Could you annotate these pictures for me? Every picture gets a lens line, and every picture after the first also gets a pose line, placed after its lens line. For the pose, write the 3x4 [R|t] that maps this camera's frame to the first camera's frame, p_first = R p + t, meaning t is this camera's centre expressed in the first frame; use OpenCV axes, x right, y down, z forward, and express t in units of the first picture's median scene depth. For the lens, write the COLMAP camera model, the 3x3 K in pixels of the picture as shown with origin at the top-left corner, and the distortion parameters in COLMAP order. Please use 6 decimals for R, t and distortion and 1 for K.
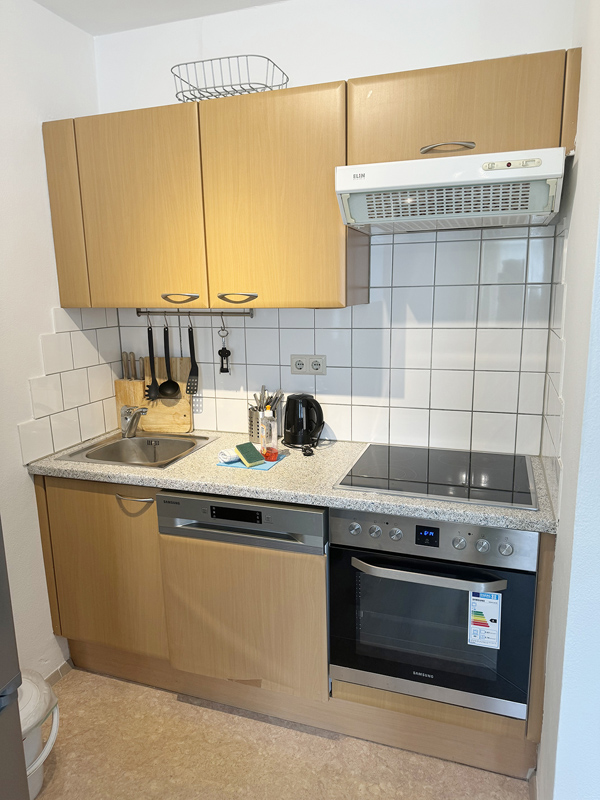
lens RADIAL K [[561.5, 0, 301.7], [0, 561.5, 405.0], [0, 0, 1]] dist [0.081738, -0.113546]
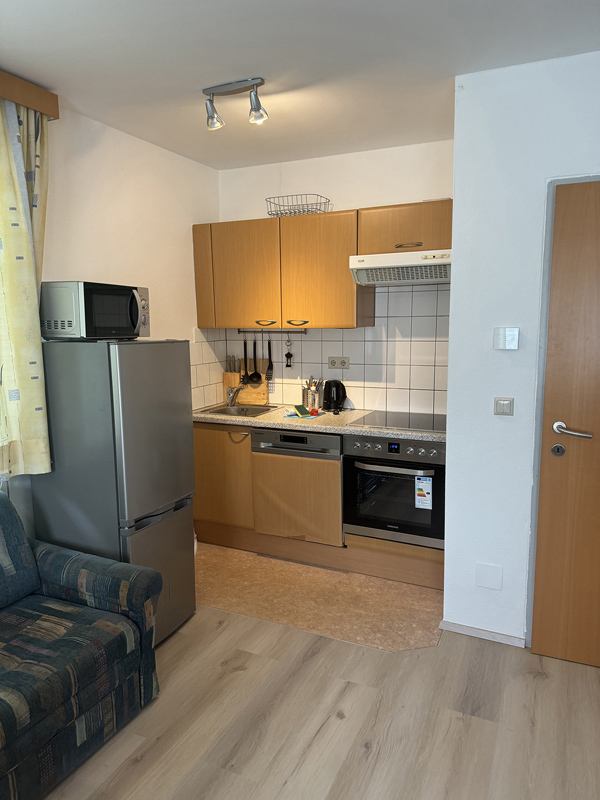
lens RADIAL K [[561.5, 0, 301.7], [0, 561.5, 405.0], [0, 0, 1]] dist [0.081738, -0.113546]
pose [[0.994432, 0.021287, -0.103212, 0.084537], [-0.026256, 0.998548, -0.047028, 0.146959], [0.102061, 0.049476, 0.993547, -0.723459]]
